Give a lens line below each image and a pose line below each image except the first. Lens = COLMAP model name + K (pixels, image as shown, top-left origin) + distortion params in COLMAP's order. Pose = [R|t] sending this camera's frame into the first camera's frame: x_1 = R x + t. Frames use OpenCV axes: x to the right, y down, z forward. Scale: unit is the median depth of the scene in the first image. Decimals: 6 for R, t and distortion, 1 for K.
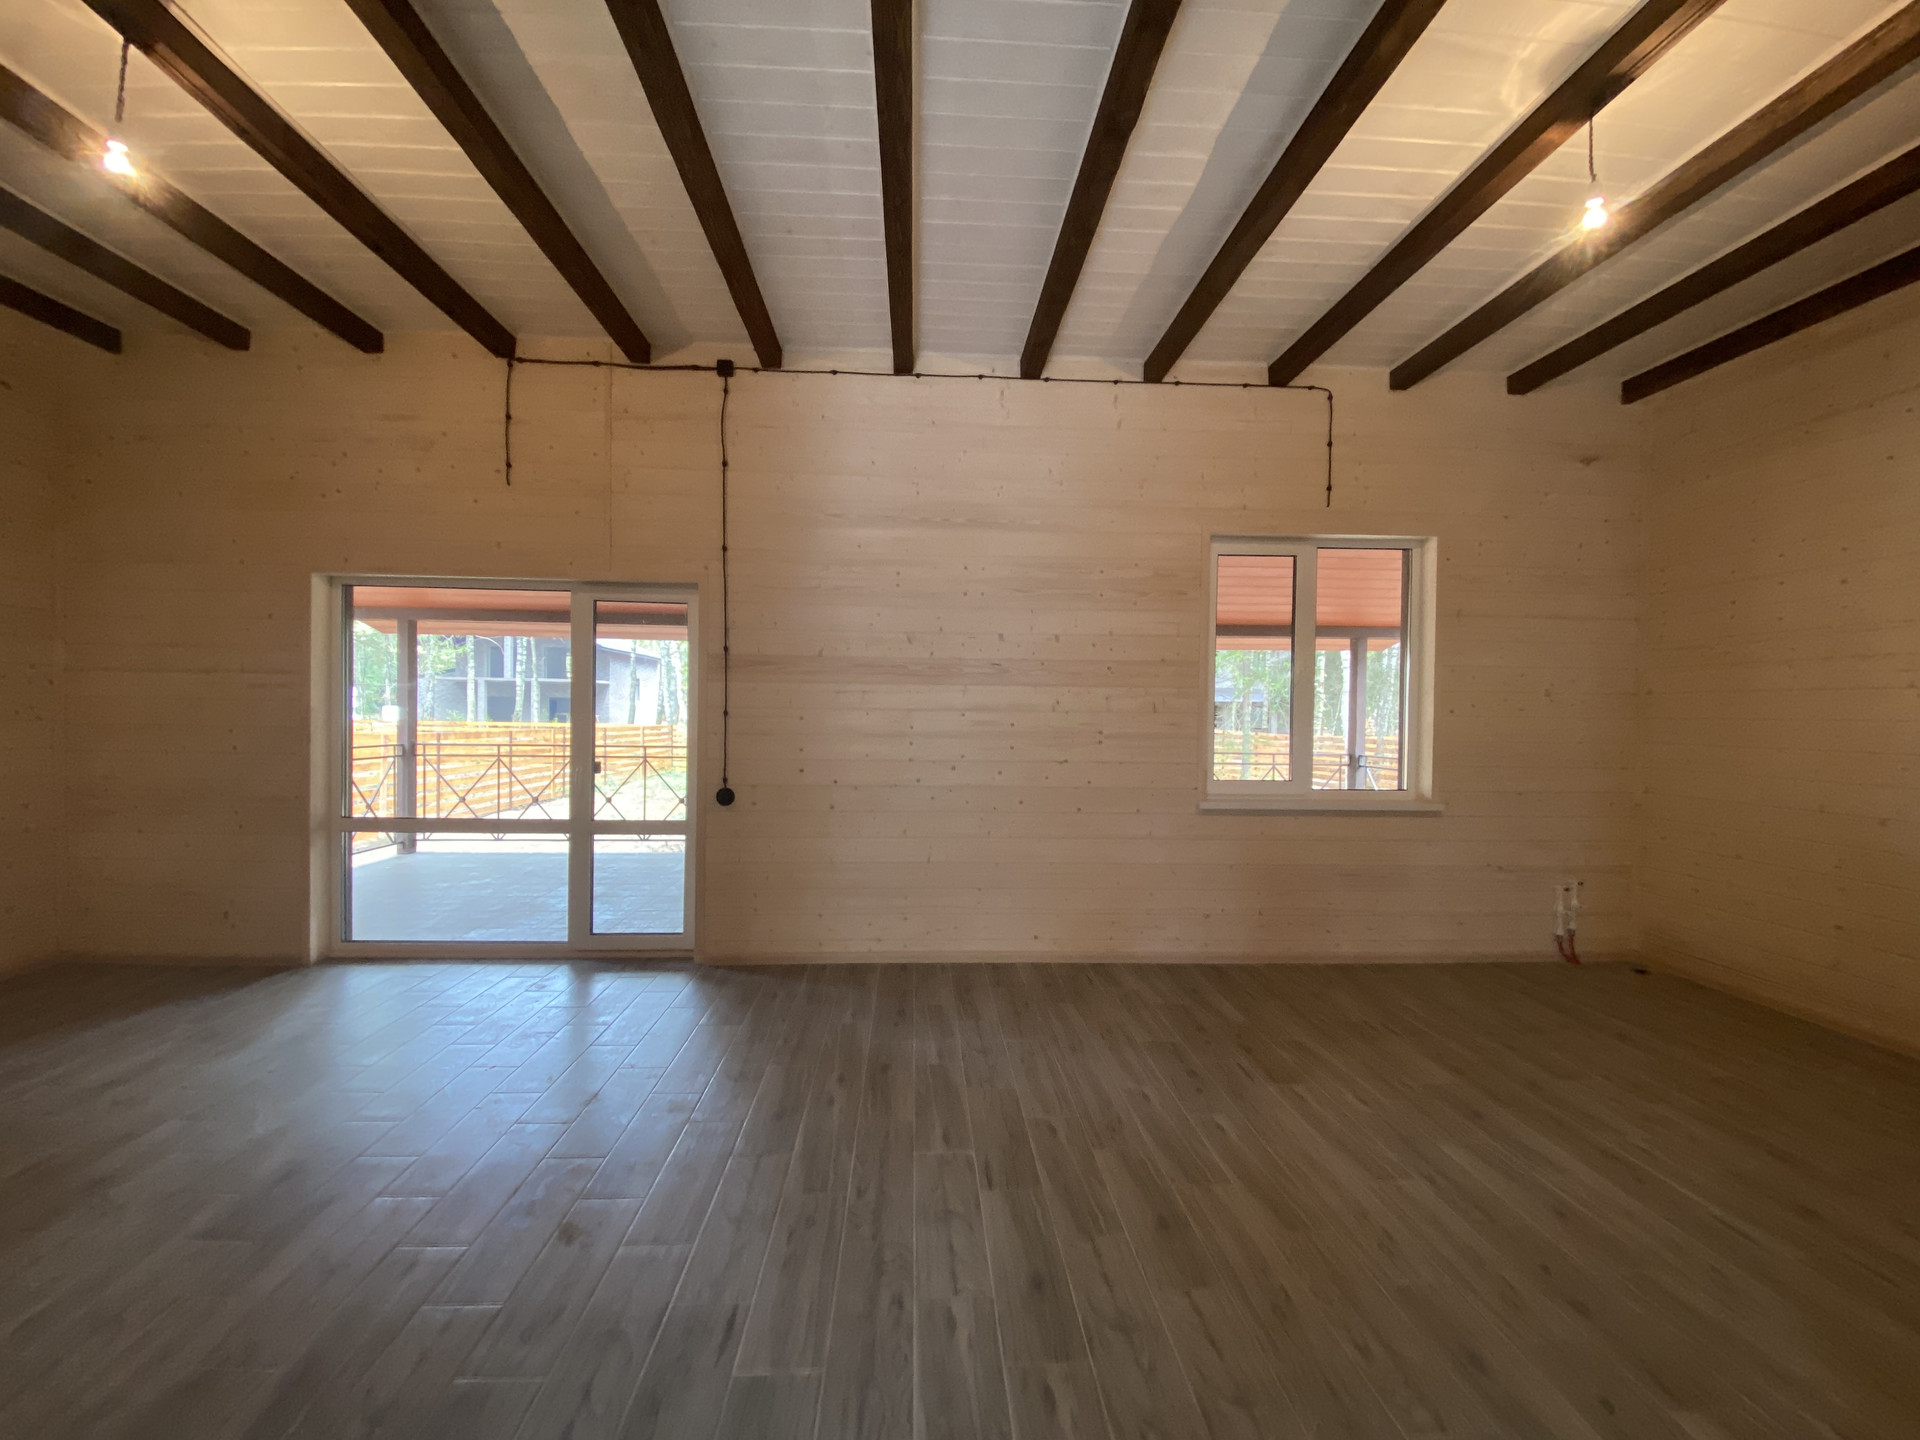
lens RADIAL K [[773.7, 0, 960.0], [0, 773.7, 720.0], [0, 0, 1]] dist [0.026423, -0.036572]
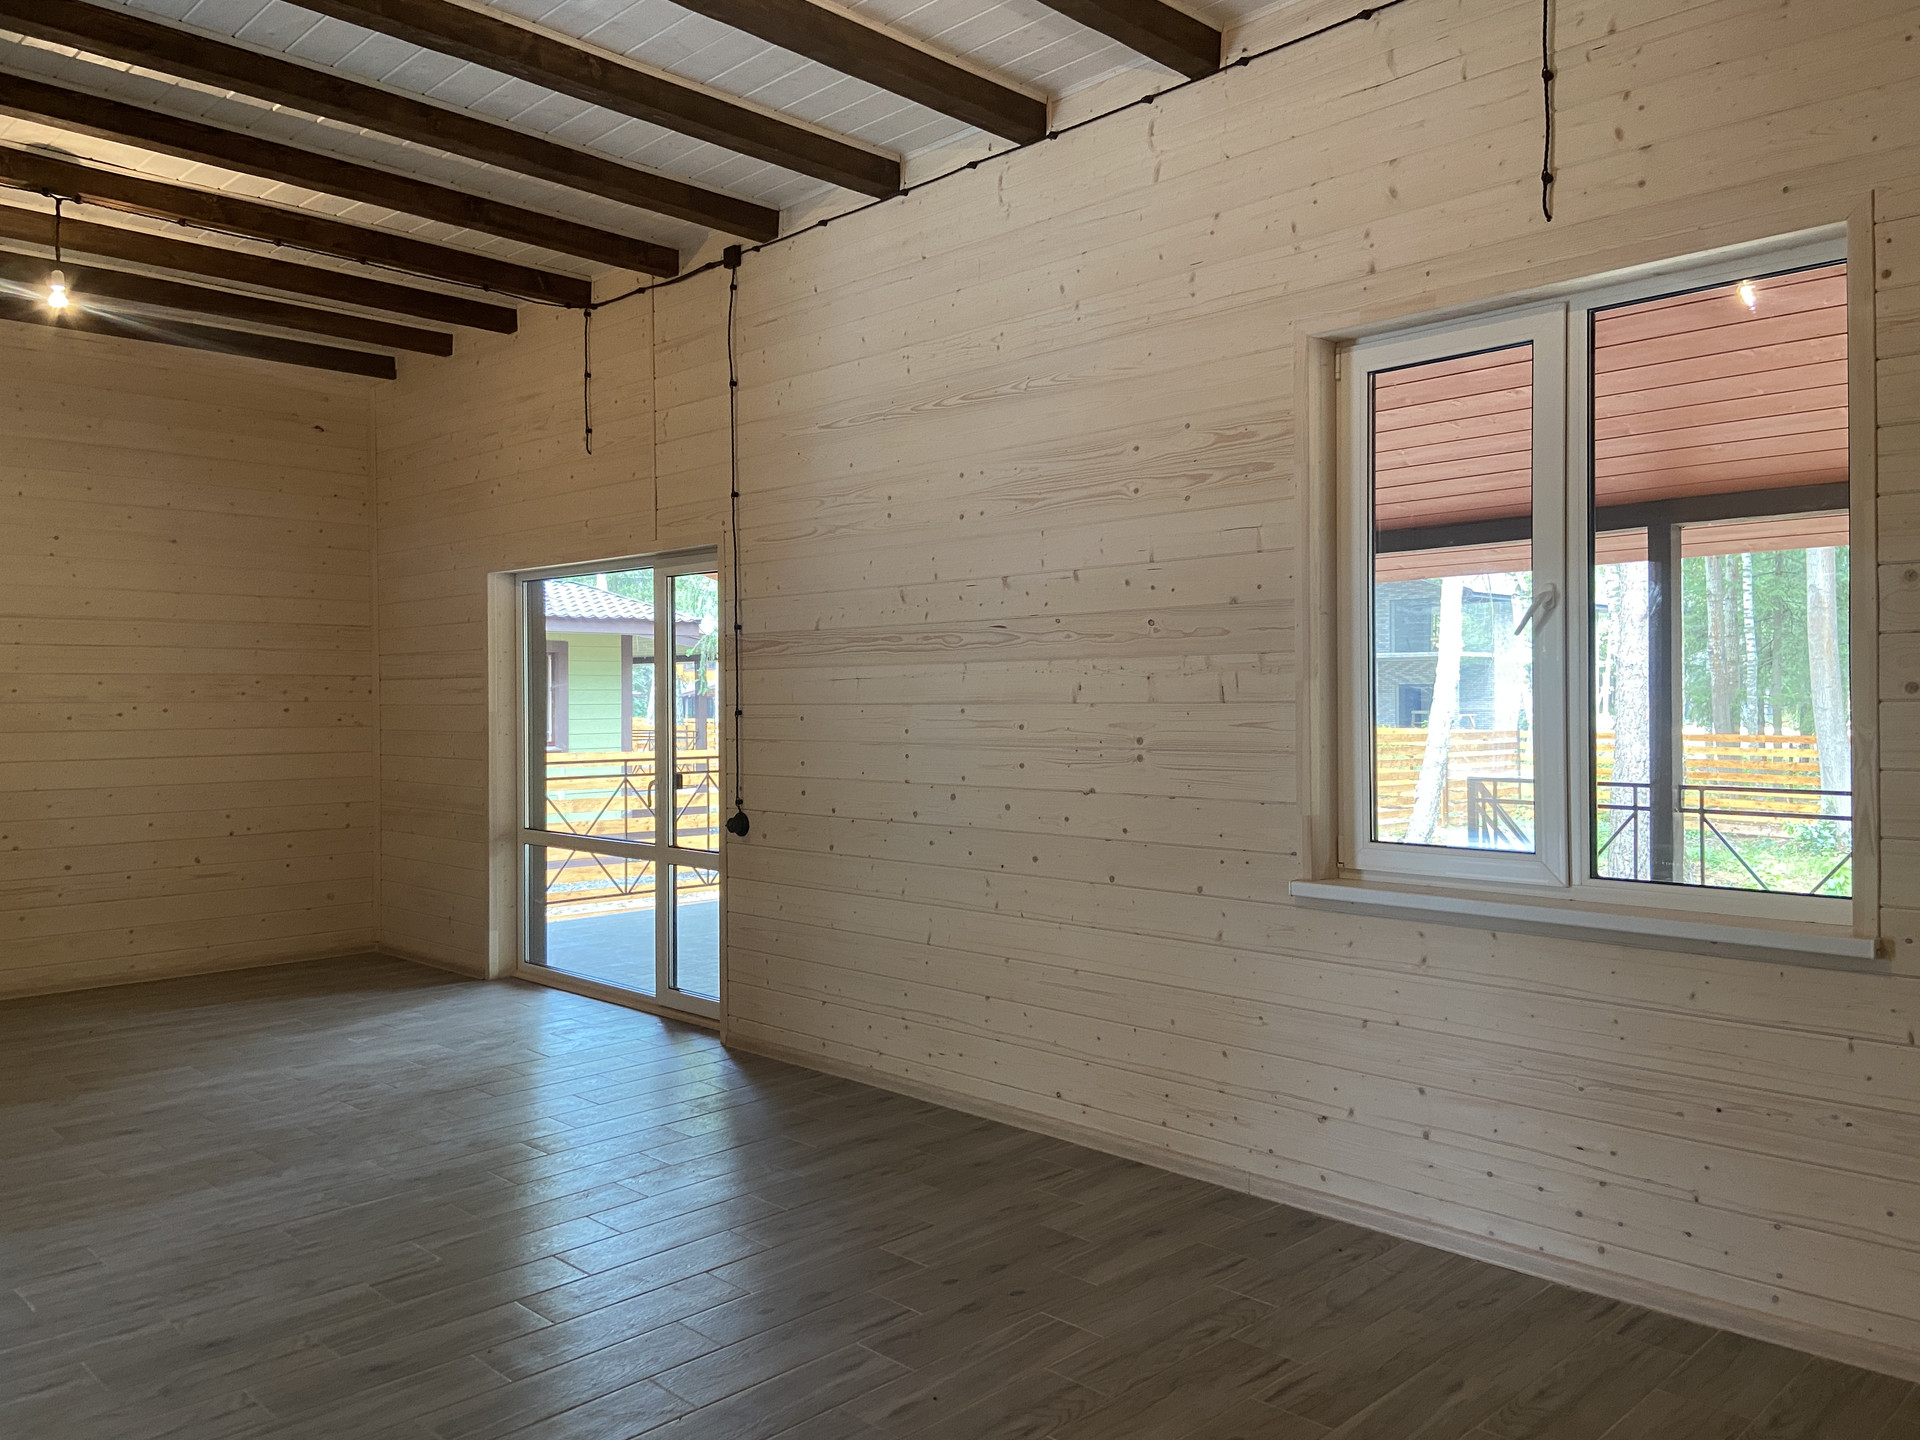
lens RADIAL K [[1448.9, 0, 966.5], [0, 1448.9, 695.5], [0, 0, 1]] dist [0.036314, -0.009223]
pose [[0.666184, -0.019580, -0.745531, 0.873639], [0.006410, 0.999769, -0.020530, 0.004588], [0.745760, 0.008898, 0.666155, 0.225226]]
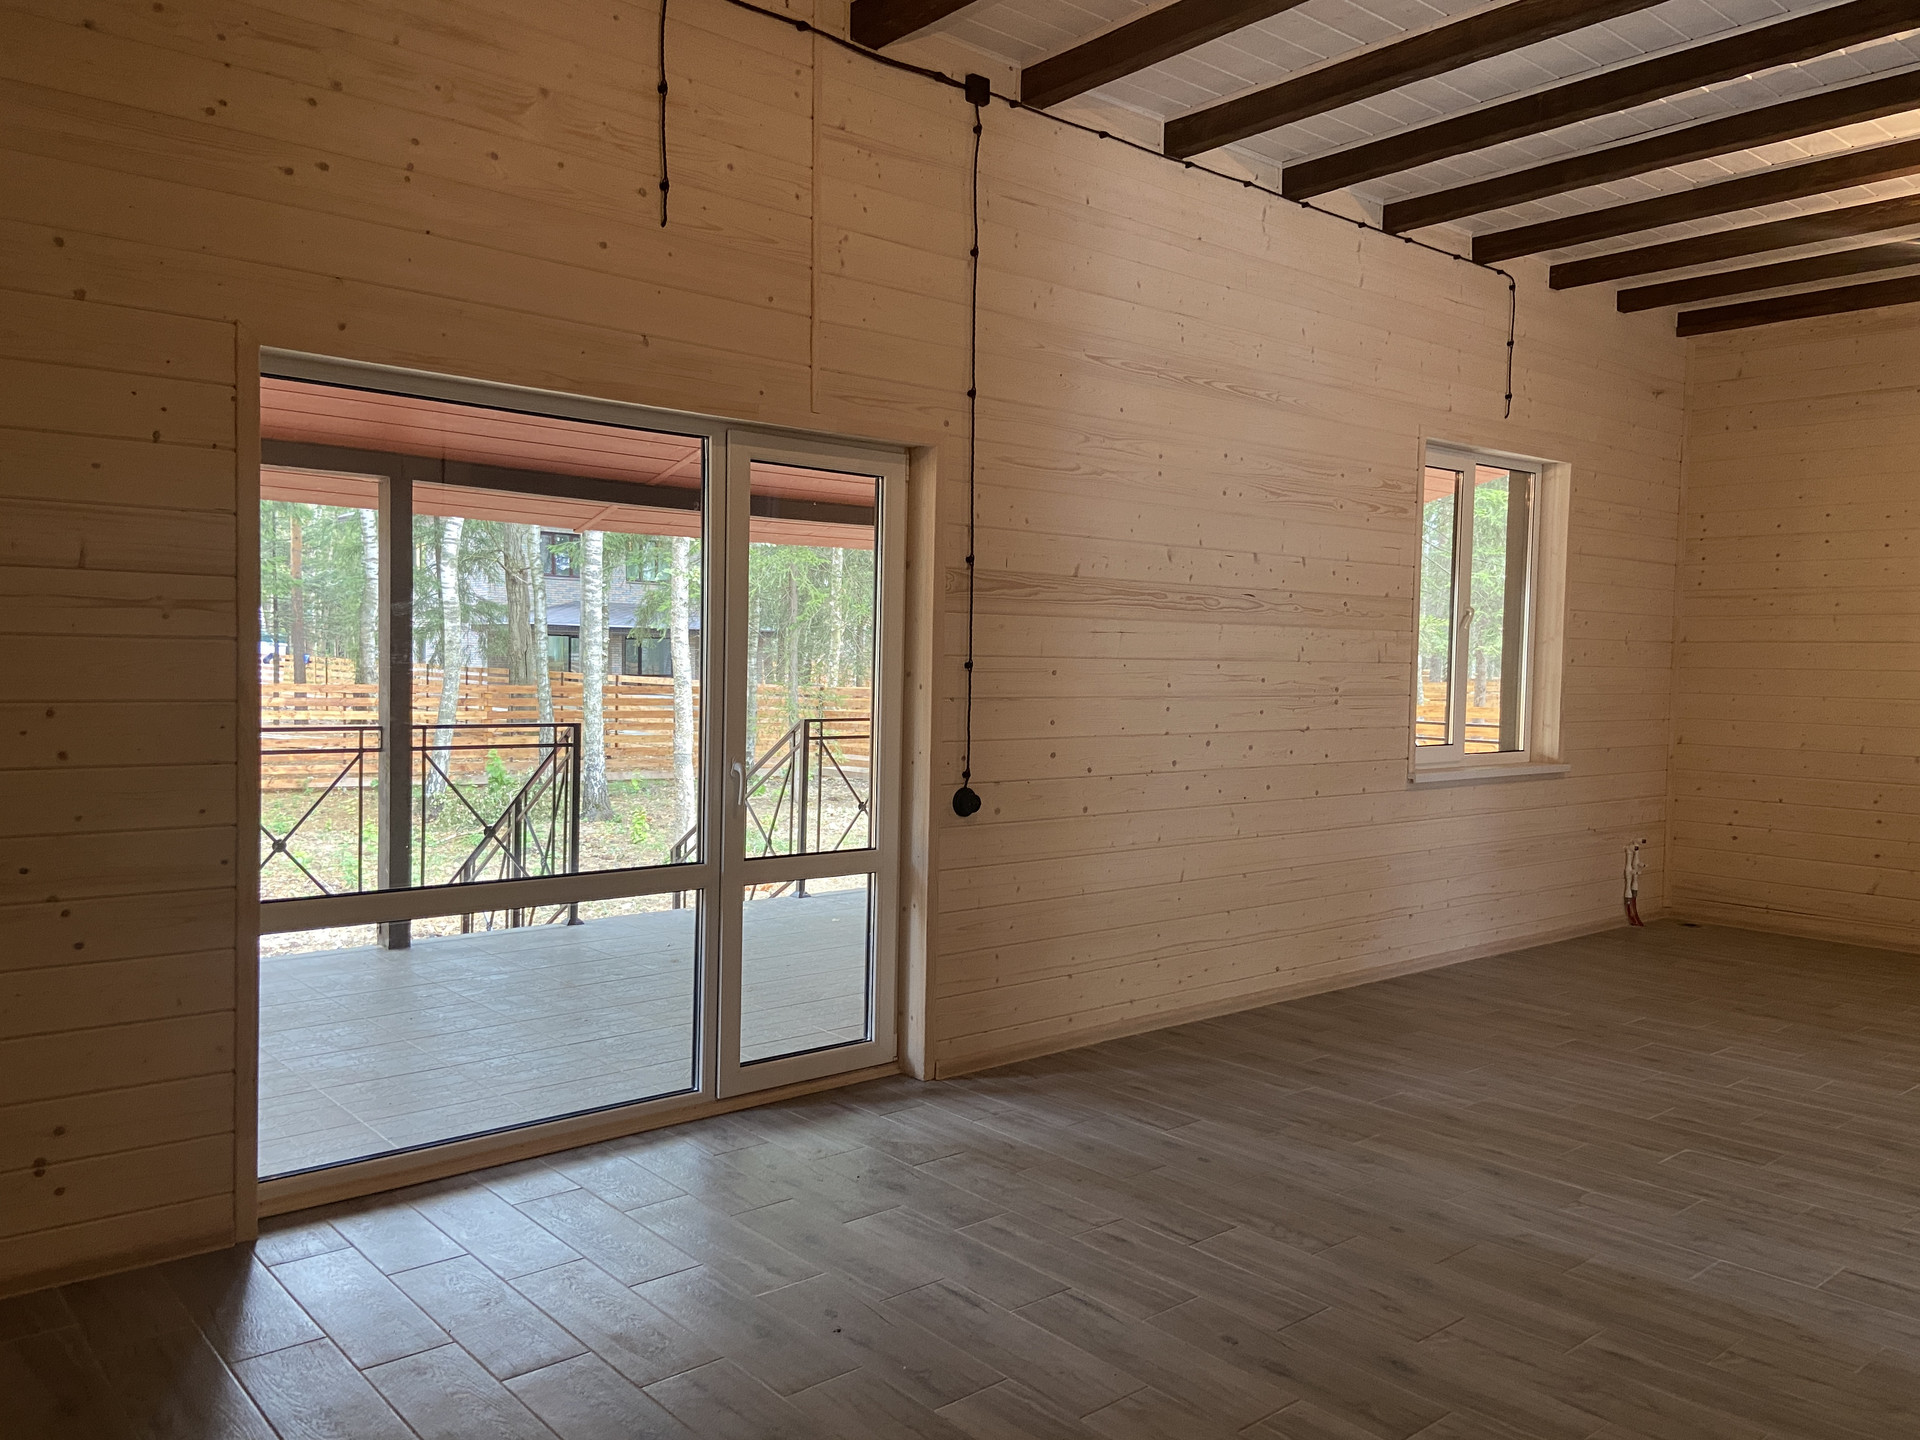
lens RADIAL K [[1450.6, 0, 960.0], [0, 1450.6, 720.0], [0, 0, 1]] dist [0.020681, -0.009686]
pose [[0.794372, -0.025280, 0.606905, -0.980991], [-0.002573, 0.998985, 0.044979, -0.016906], [-0.607426, -0.037291, 0.793501, 0.096768]]
